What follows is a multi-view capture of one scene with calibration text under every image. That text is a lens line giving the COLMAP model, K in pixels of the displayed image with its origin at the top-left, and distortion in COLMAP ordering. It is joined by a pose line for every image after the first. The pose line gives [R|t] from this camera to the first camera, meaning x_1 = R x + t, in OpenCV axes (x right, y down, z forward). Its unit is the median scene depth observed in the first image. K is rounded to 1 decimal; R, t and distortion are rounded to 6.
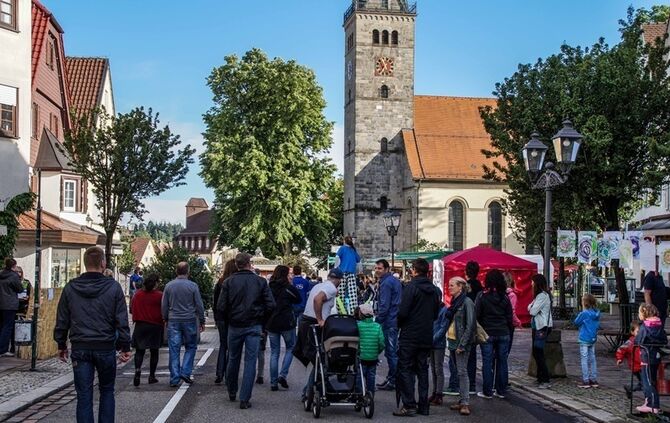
lens RADIAL K [[1119.5, 0, 338.1], [0, 1119.5, 217.5], [0, 0, 1]] dist [0.164579, 0.000000]
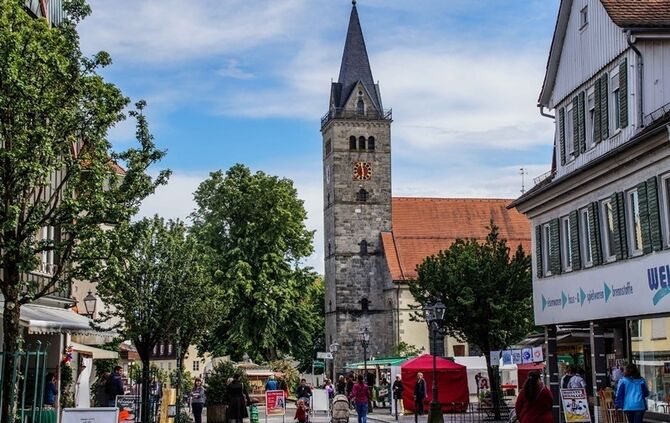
lens RADIAL K [[1478.8, 0, 369.3], [0, 1478.8, 198.4], [0, 0, 1]] dist [0.182968, 0.000000]
pose [[0.998973, -0.021907, 0.039662, -0.006250], [0.024590, 0.997350, -0.068474, -0.017709], [-0.038056, 0.069379, 0.996864, -0.348278]]
